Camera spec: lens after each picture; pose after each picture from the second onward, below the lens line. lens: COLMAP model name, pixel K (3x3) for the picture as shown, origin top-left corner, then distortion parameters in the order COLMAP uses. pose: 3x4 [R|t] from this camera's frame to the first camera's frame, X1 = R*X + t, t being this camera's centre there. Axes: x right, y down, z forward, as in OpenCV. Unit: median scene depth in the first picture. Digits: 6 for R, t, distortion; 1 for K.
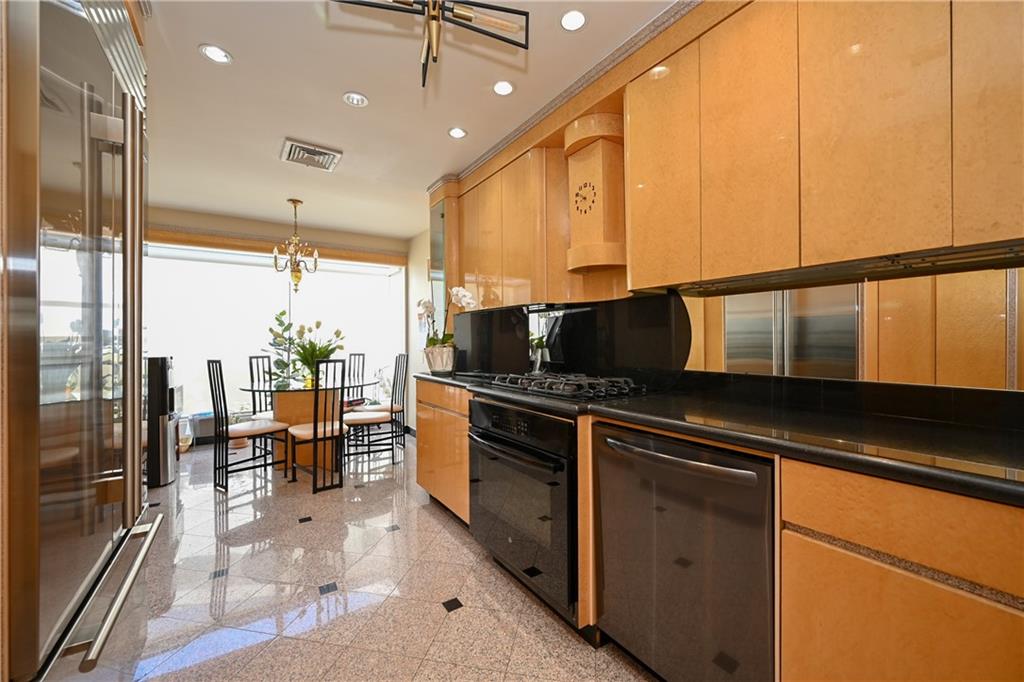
lens RADIAL K [[403.3, 0, 511.9], [0, 403.3, 338.7], [0, 0, 1]] dist [-0.000766, -0.000114]
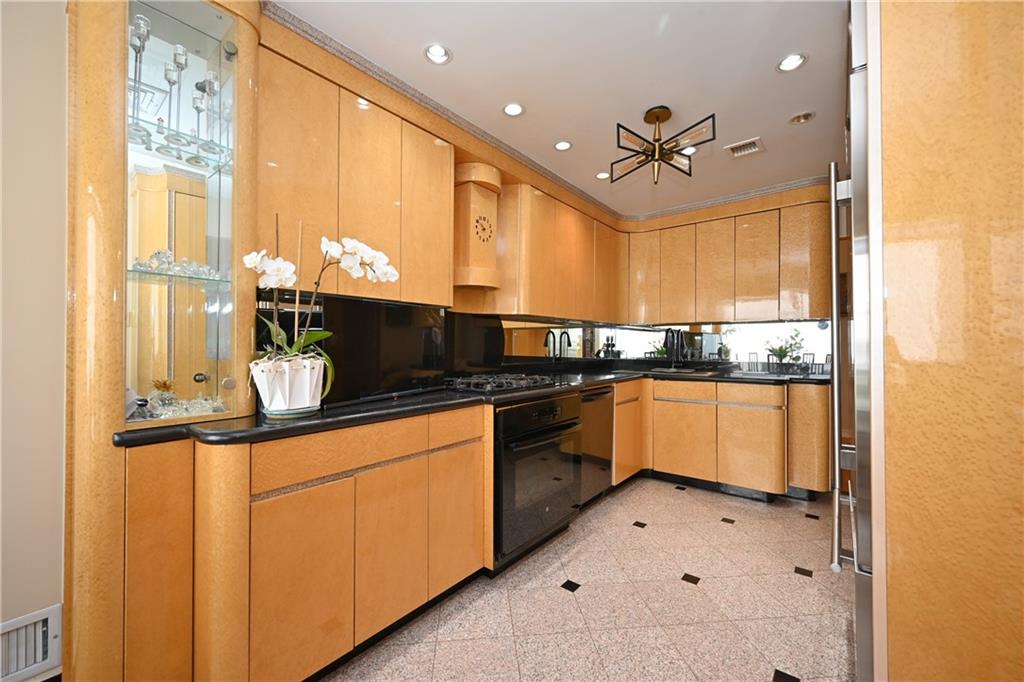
lens RADIAL K [[403.3, 0, 513.0], [0, 403.3, 343.2], [0, 0, 1]] dist [-0.000766, -0.000114]
pose [[-0.303285, 0.011740, 0.952827, -1.338738], [-0.004667, 0.999894, -0.013806, 0.014282], [-0.952888, -0.008634, -0.303198, 1.722474]]
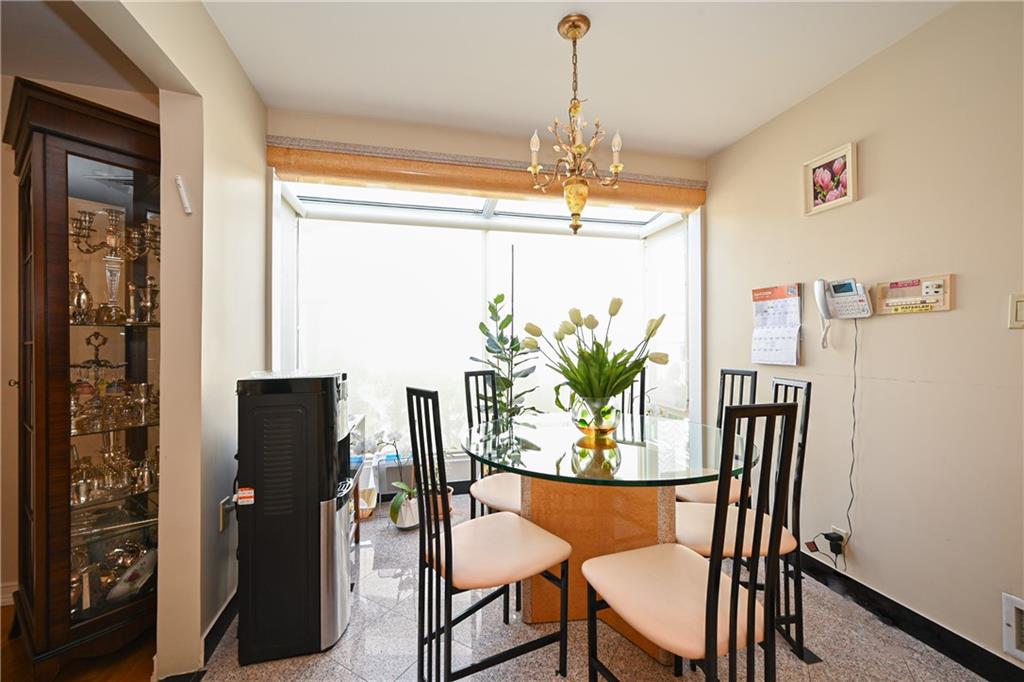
lens RADIAL K [[403.3, 0, 513.1], [0, 403.3, 344.4], [0, 0, 1]] dist [-0.000766, -0.000114]
pose [[0.942142, 0.002857, -0.335201, -0.336859], [-0.000772, 0.999980, 0.006354, 0.002141], [0.335212, -0.005728, 0.942125, 0.421582]]
